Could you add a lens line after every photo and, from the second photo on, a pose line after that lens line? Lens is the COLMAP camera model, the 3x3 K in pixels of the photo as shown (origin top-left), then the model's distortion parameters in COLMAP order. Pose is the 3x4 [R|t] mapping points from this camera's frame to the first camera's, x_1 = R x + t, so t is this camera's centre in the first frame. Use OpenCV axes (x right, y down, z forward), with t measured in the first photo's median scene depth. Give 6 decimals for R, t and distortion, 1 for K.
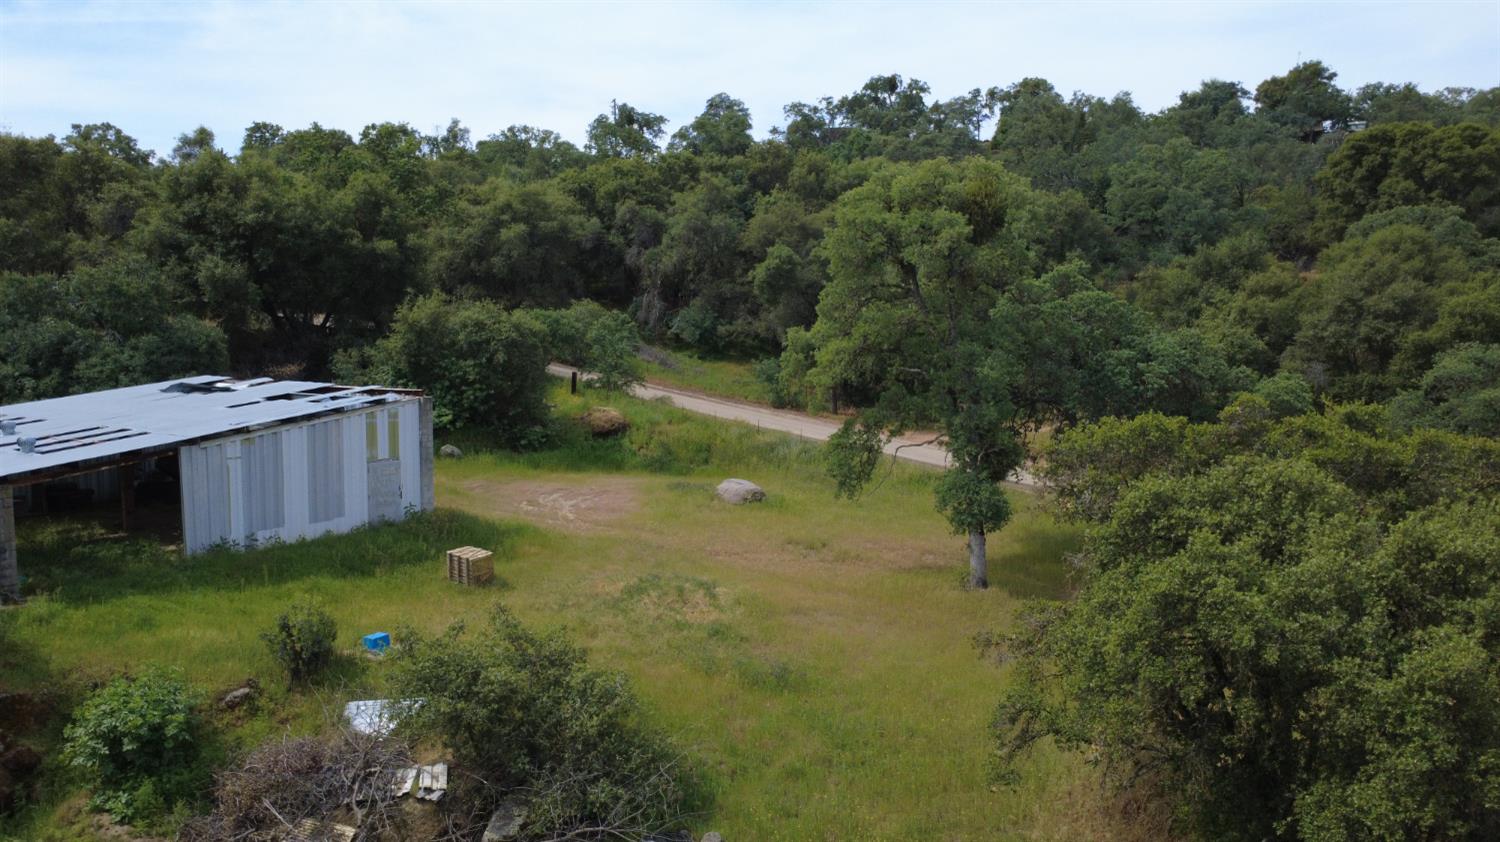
lens RADIAL K [[1075.8, 0, 749.8], [0, 1075.8, 420.5], [0, 0, 1]] dist [-0.023833, 0.001992]
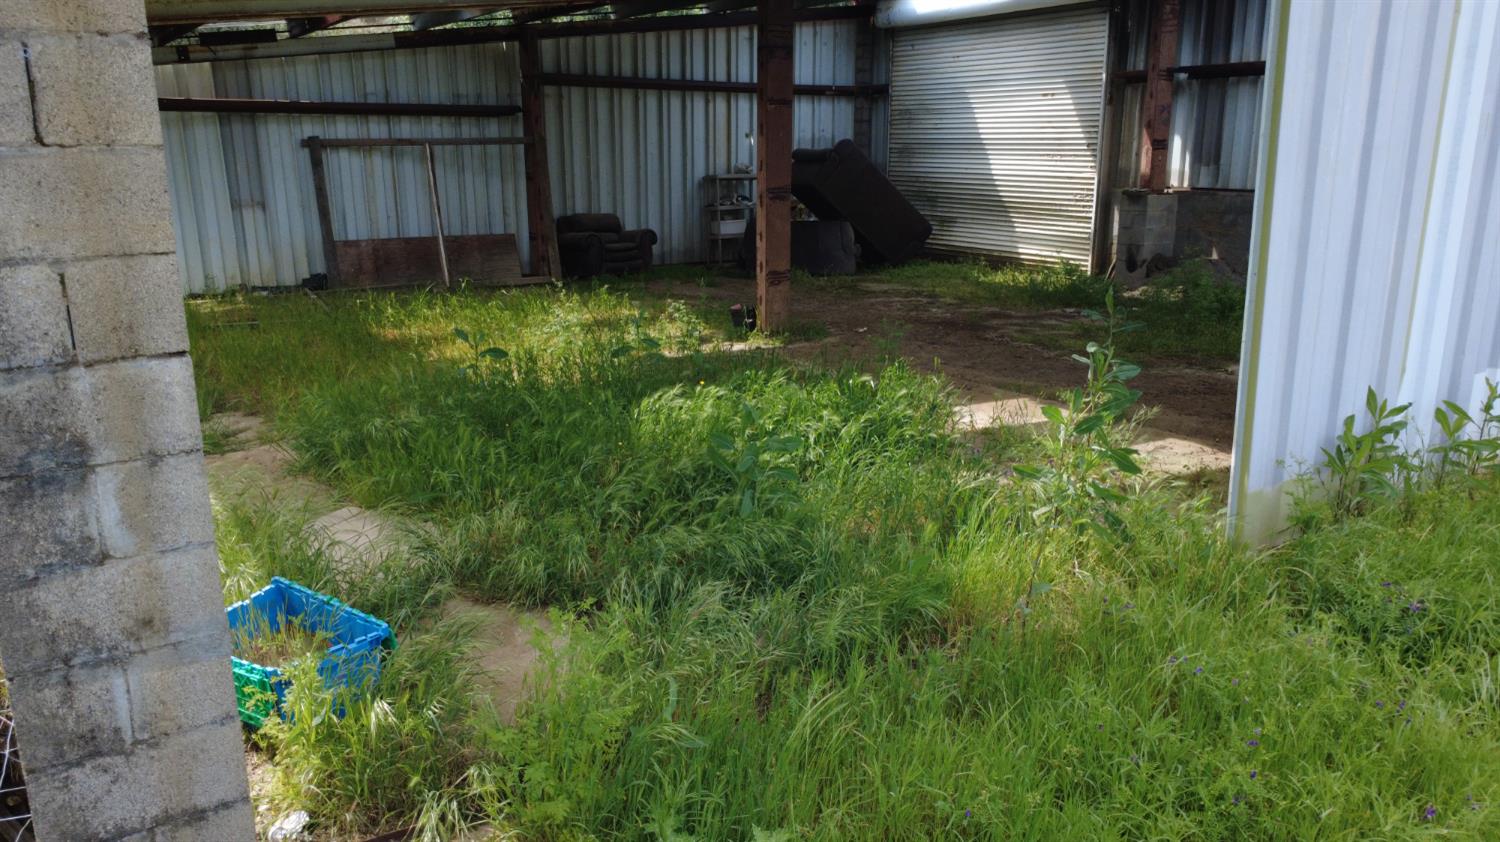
lens RADIAL K [[1075.8, 0, 750.2], [0, 1075.8, 422.0], [0, 0, 1]] dist [-0.023833, 0.001992]
pose [[0.913325, 0.094949, -0.396007, -0.495356], [-0.029451, 0.985293, 0.168316, 0.081030], [0.406164, -0.142065, 0.902689, 0.761375]]
